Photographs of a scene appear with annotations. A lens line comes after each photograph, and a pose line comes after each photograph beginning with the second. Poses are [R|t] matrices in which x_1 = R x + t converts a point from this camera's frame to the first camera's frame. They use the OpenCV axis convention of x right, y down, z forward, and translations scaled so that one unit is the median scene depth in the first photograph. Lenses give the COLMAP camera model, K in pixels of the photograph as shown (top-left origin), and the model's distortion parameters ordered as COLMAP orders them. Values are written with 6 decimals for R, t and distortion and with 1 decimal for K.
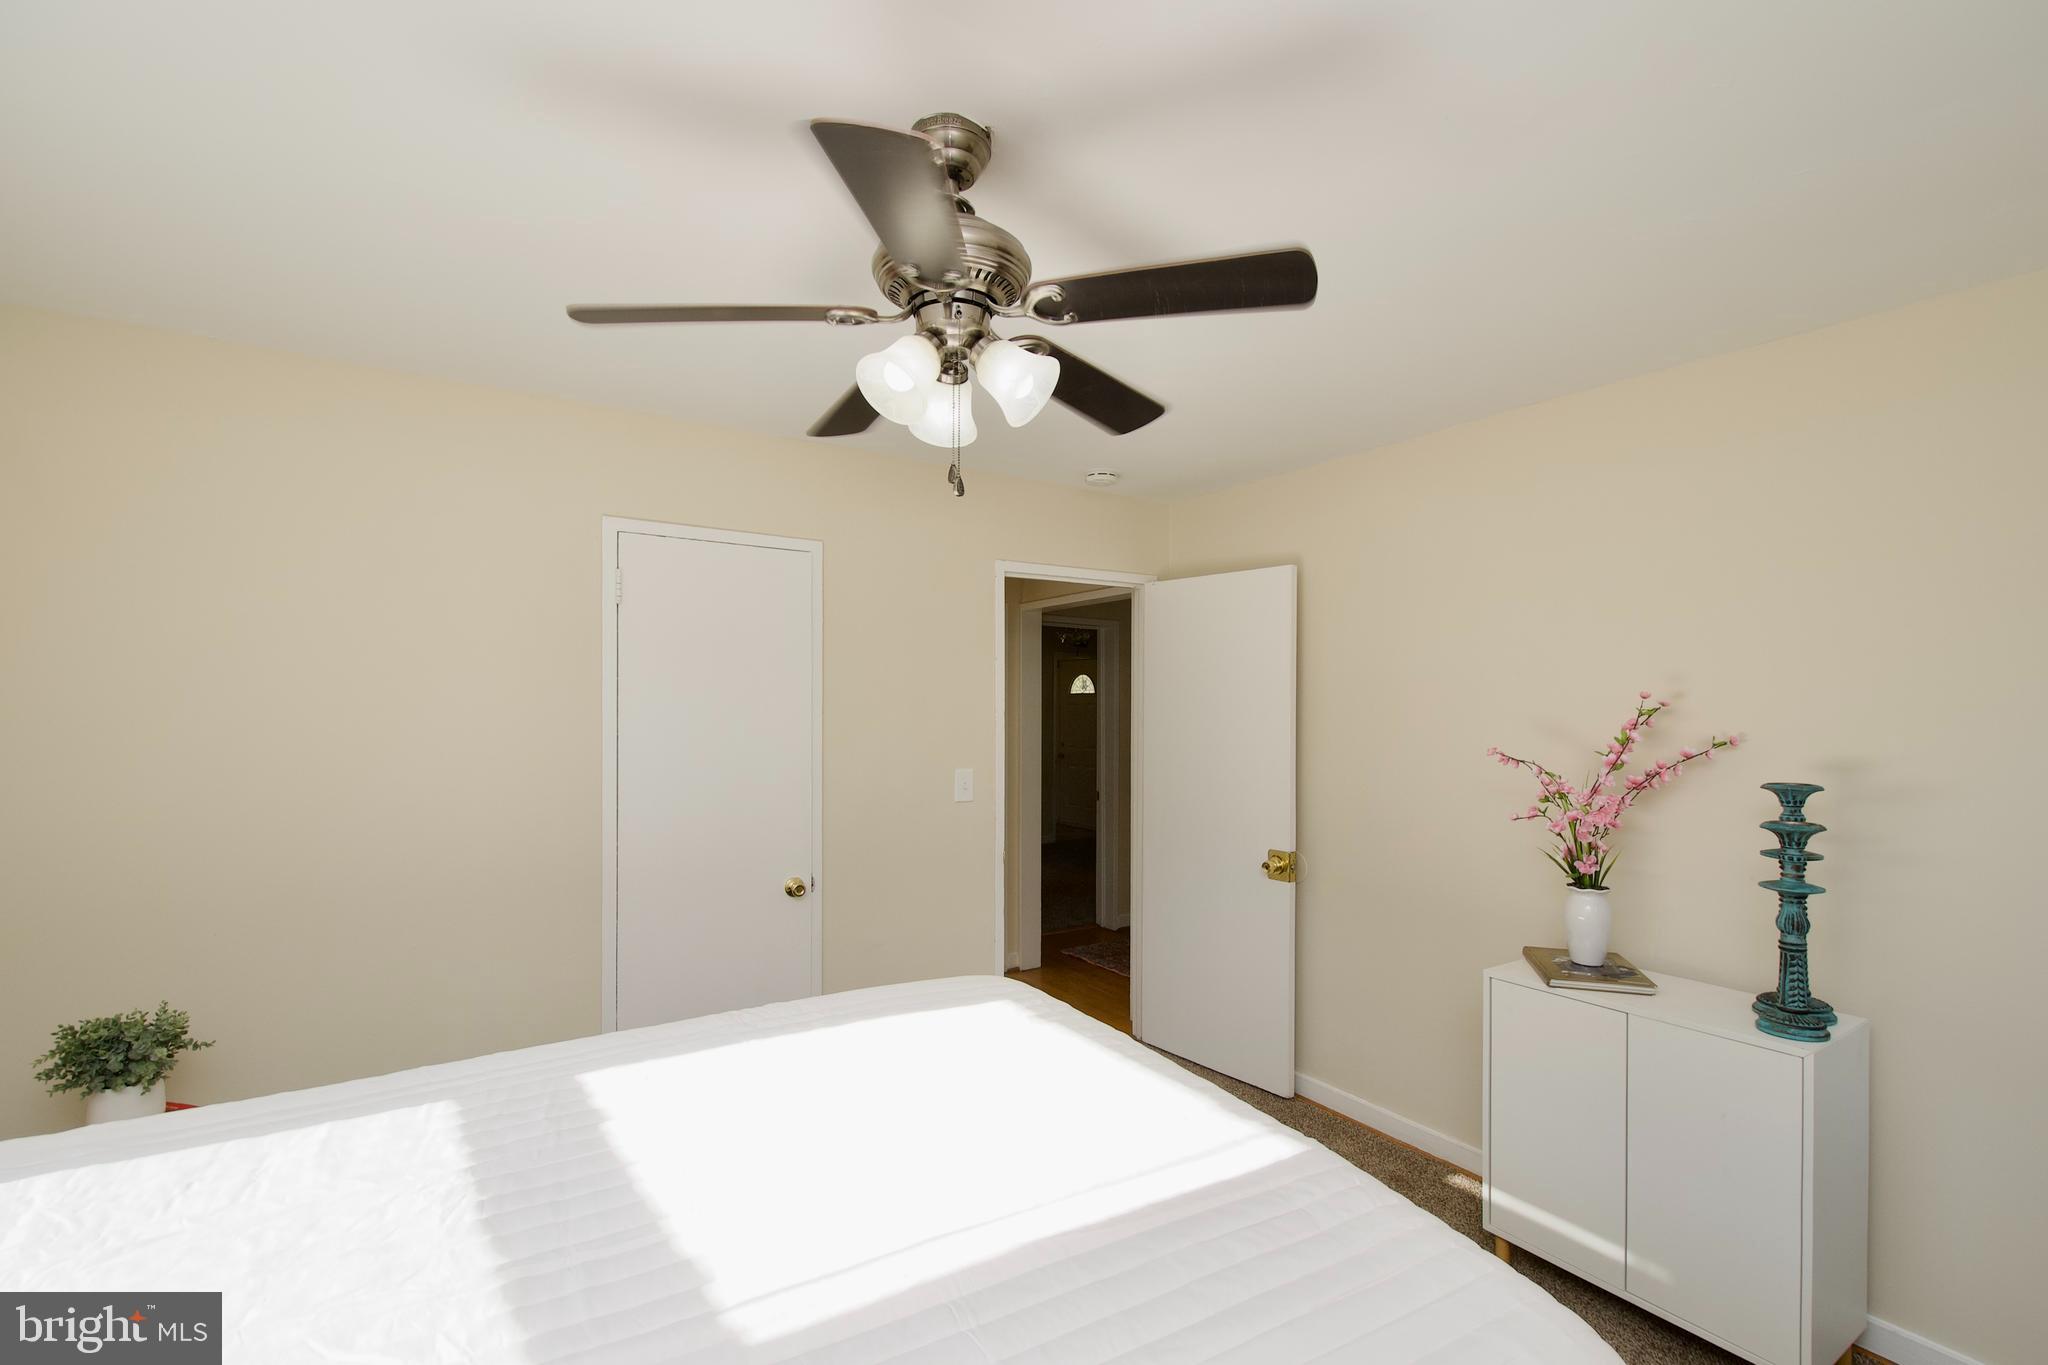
lens RADIAL K [[901.1, 0, 1042.4], [0, 901.1, 710.8], [0, 0, 1]] dist [0.016997, -0.009344]
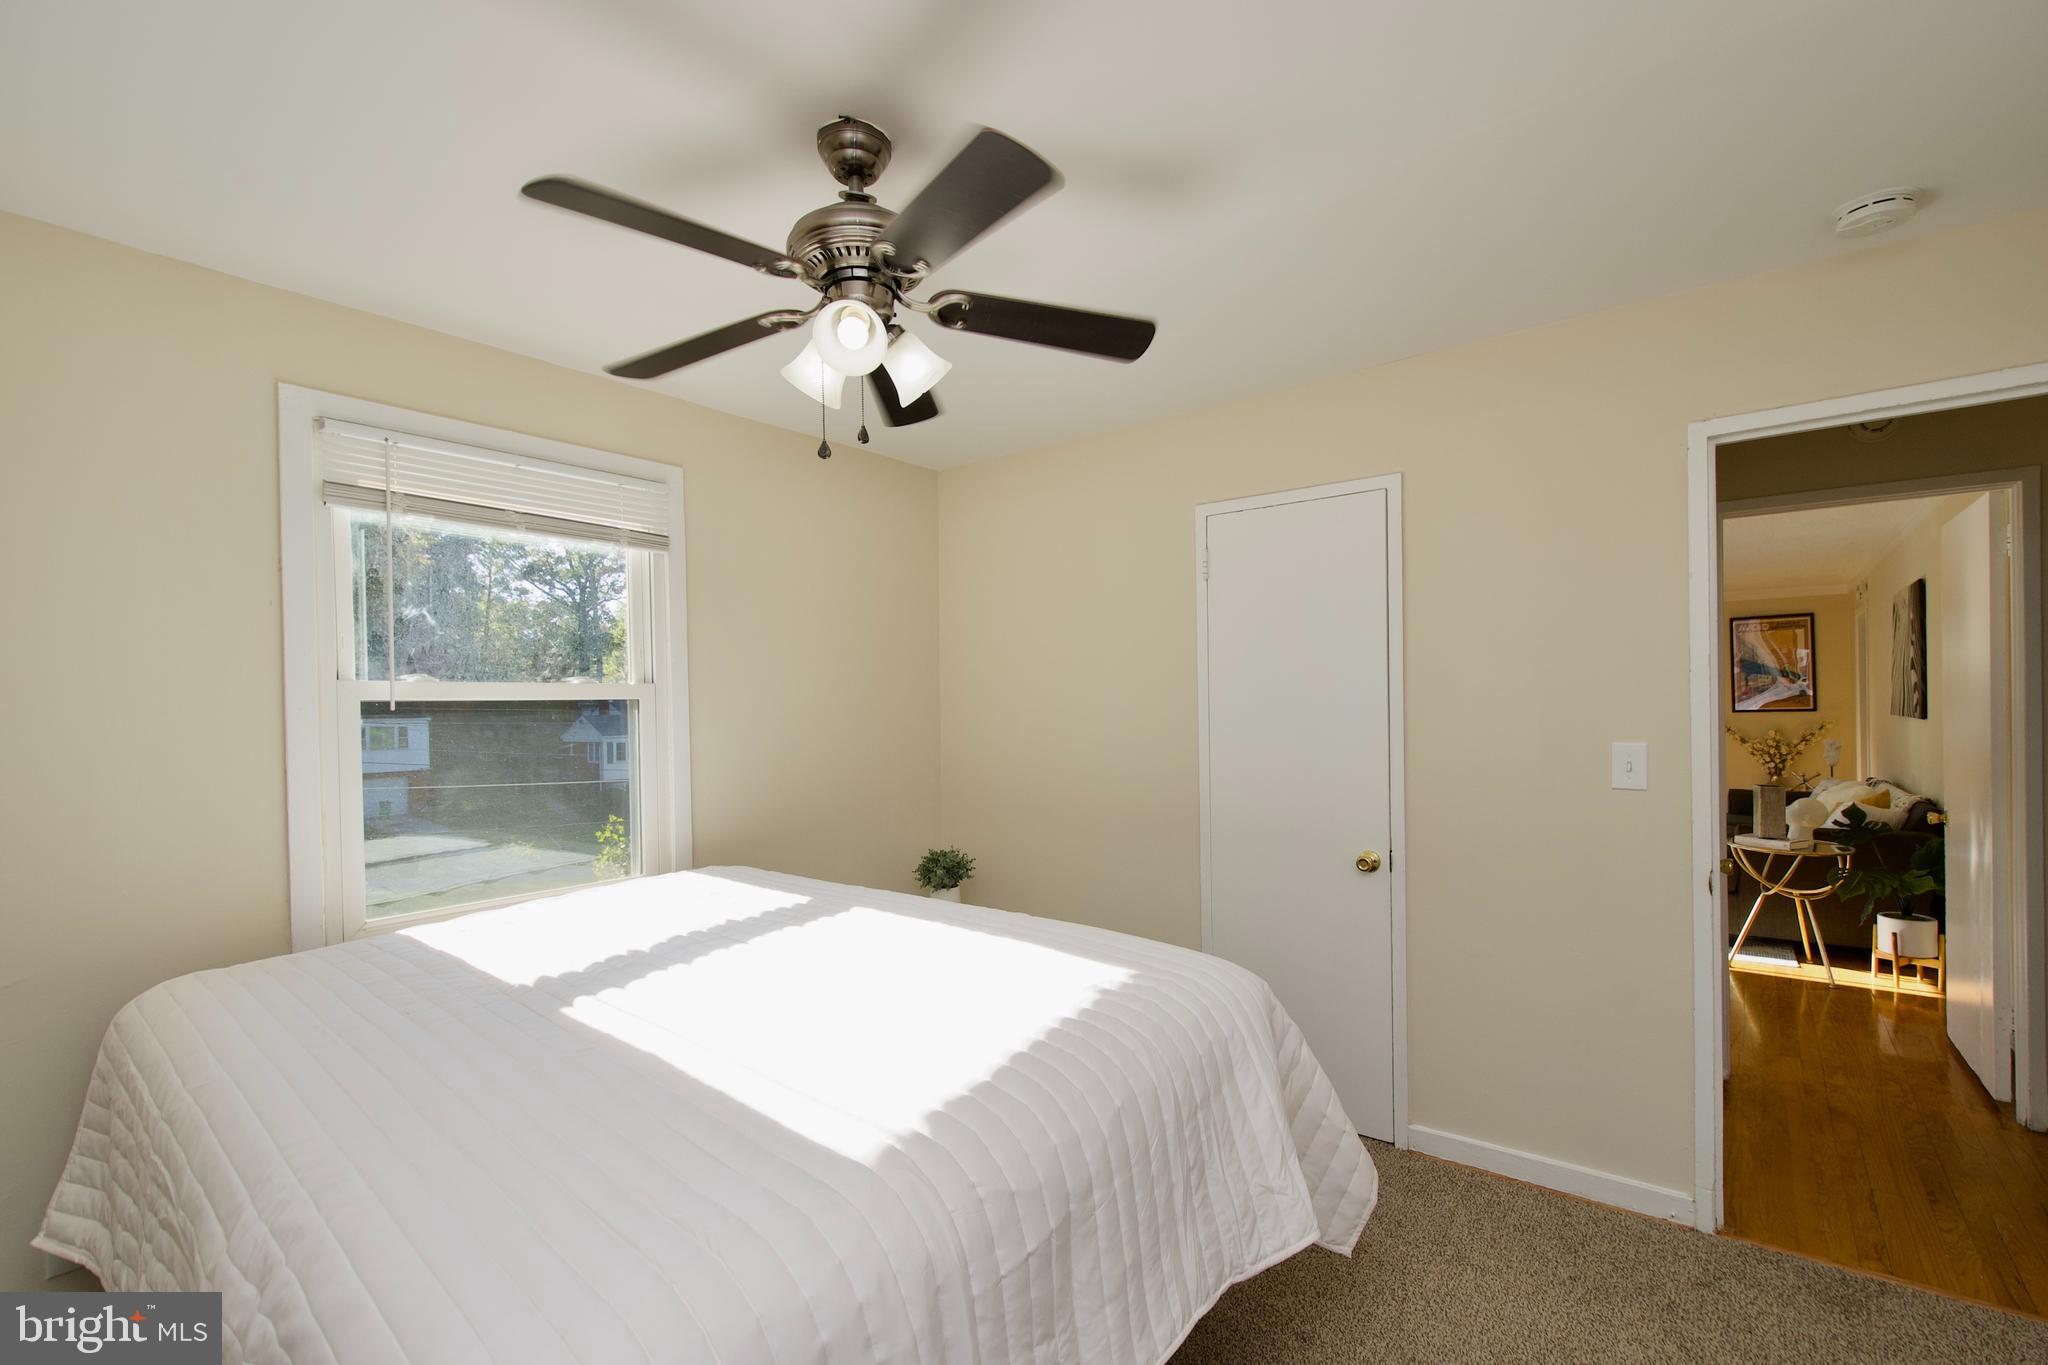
lens RADIAL K [[892.0, 0, 1039.7], [0, 892.0, 707.8], [0, 0, 1]] dist [-0.002060, -0.001199]
pose [[0.291608, -0.009679, -0.956489, 0.555459], [0.012538, 0.999902, -0.006296, 0.048551], [0.956456, -0.010157, 0.291701, 0.478638]]
